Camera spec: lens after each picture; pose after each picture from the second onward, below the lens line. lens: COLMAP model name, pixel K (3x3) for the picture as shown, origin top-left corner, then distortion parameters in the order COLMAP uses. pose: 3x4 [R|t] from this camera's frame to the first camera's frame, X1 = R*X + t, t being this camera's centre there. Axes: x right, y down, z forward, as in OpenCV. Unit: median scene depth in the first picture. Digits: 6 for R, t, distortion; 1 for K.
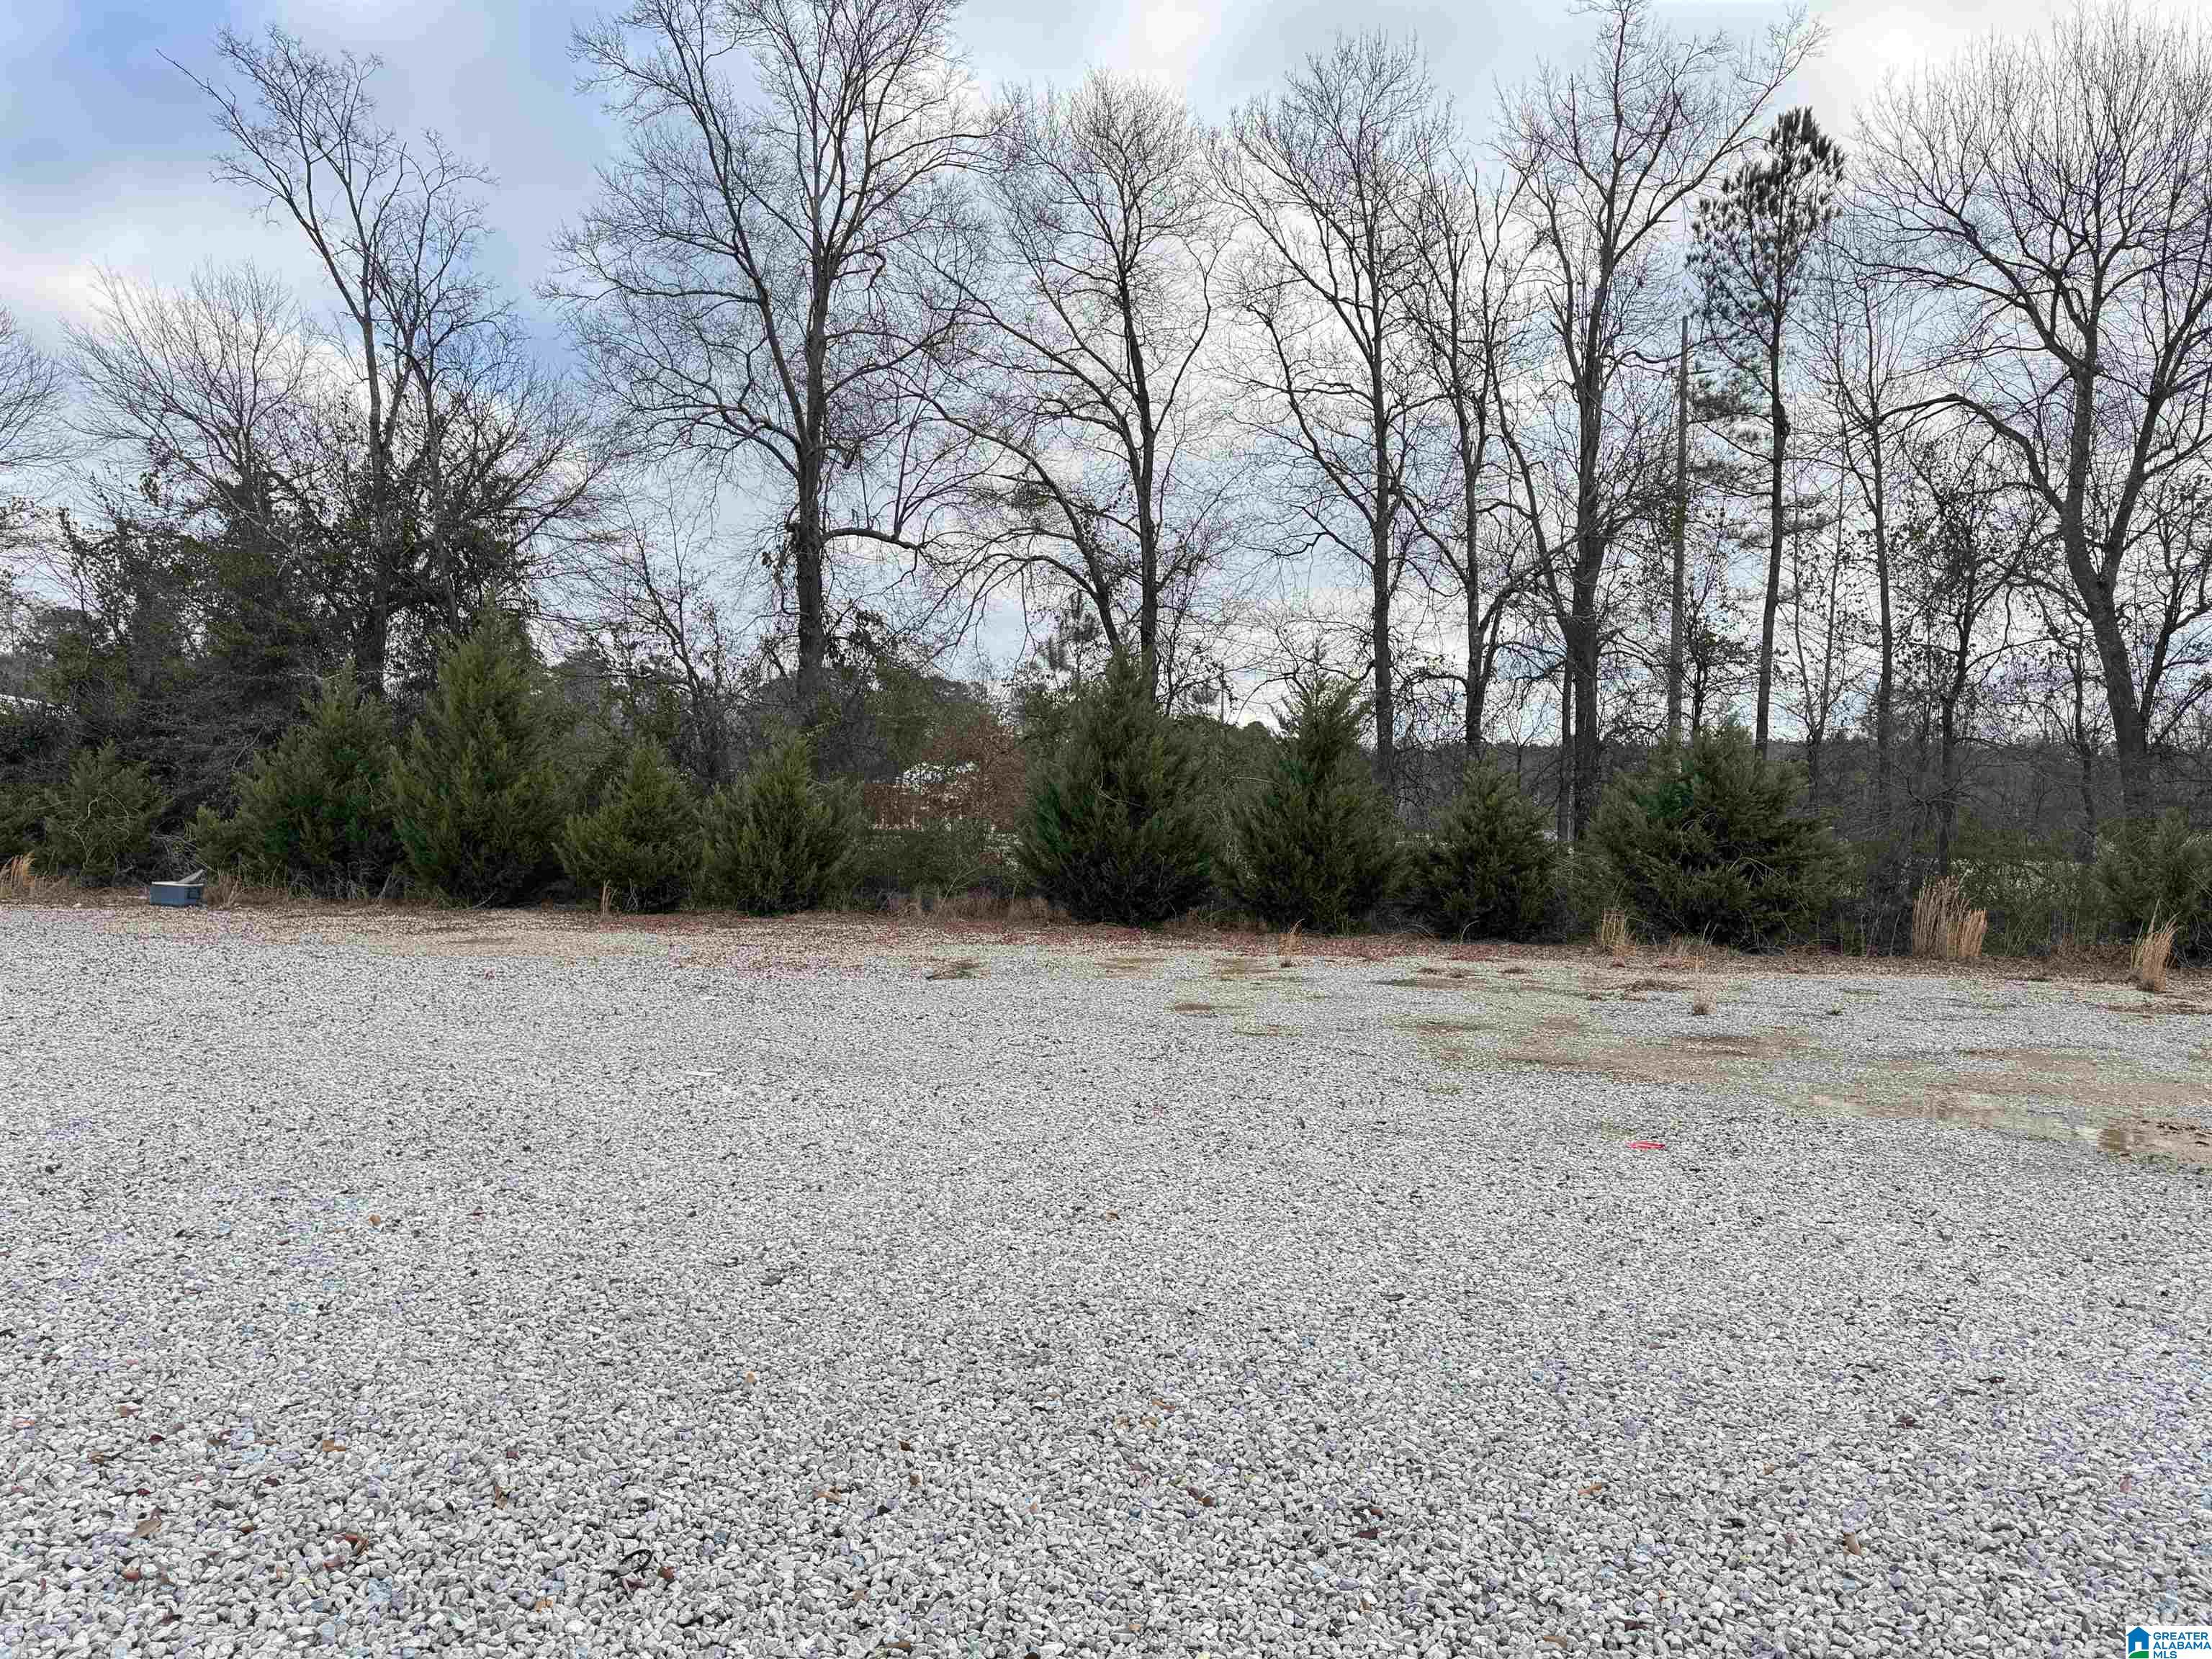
lens RADIAL K [[1593.1, 0, 1106.7], [0, 1593.1, 847.0], [0, 0, 1]] dist [0.004385, -0.003296]
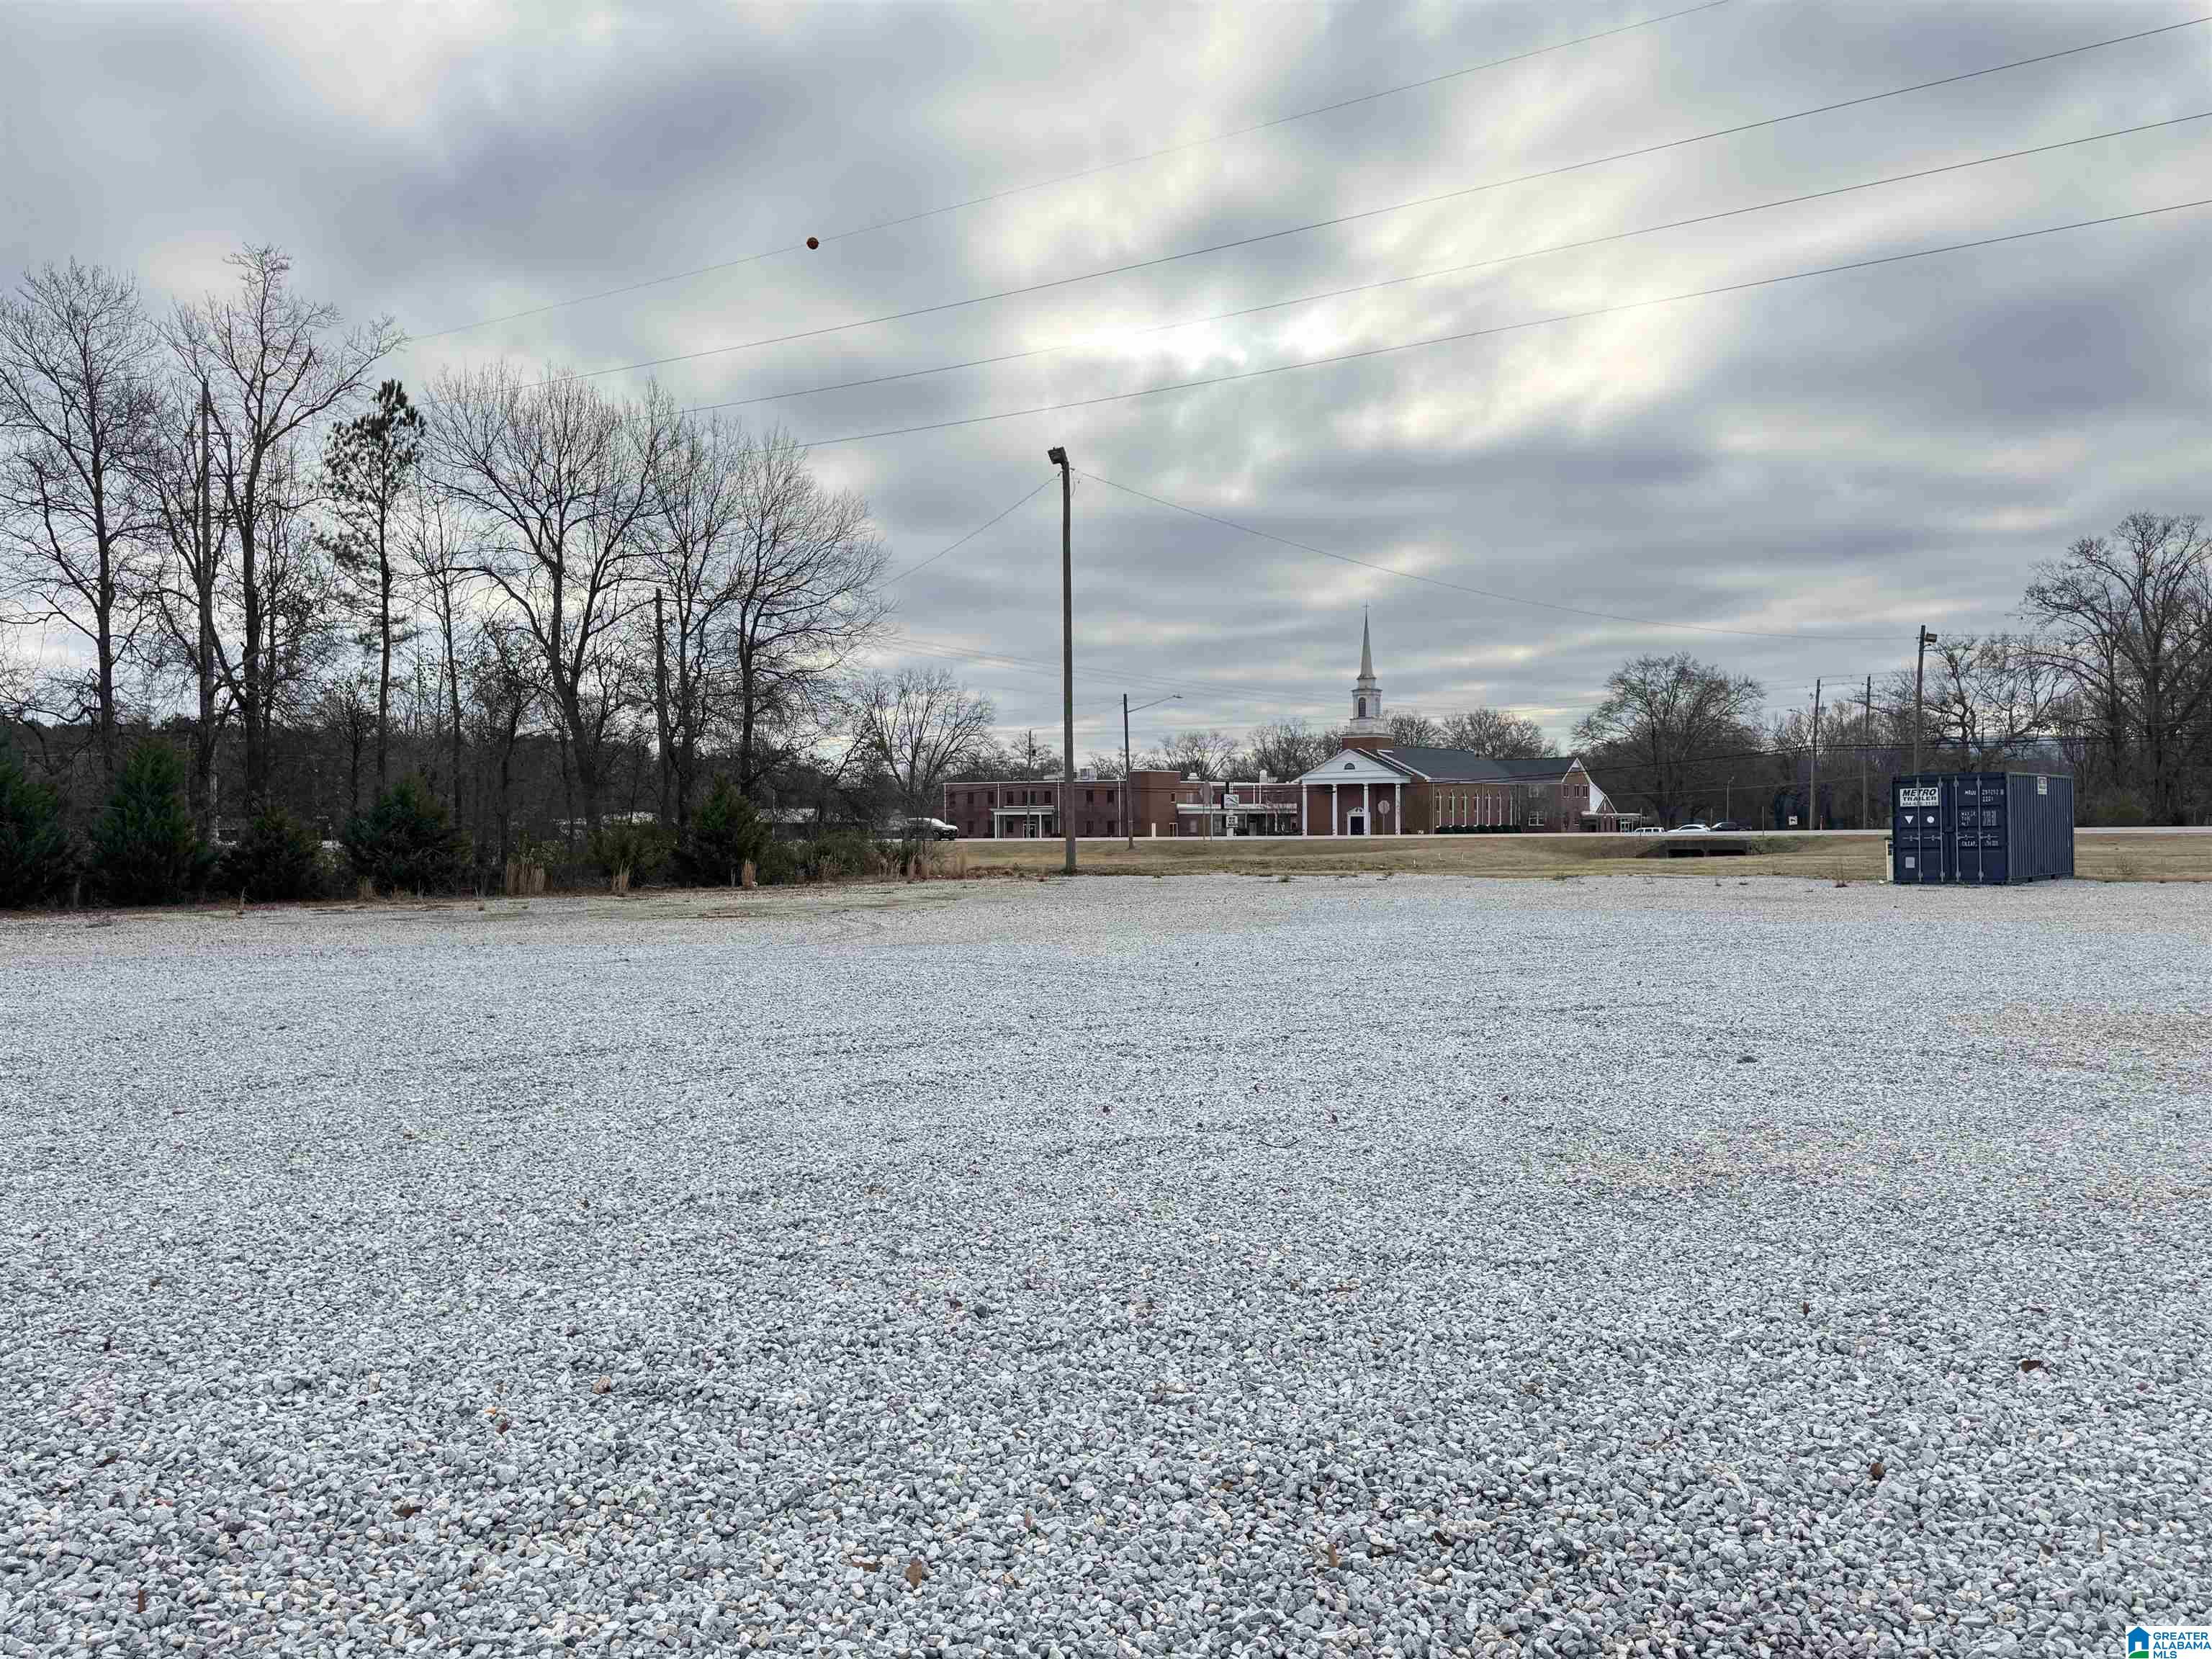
lens RADIAL K [[1537.5, 0, 1101.8], [0, 1537.5, 848.6], [0, 0, 1]] dist [0.014384, 0.003358]
pose [[0.593556, -0.029649, 0.804246, -0.416257], [0.017401, 0.999560, 0.024006, -0.014142], [-0.804604, -0.000254, 0.593811, -0.511763]]
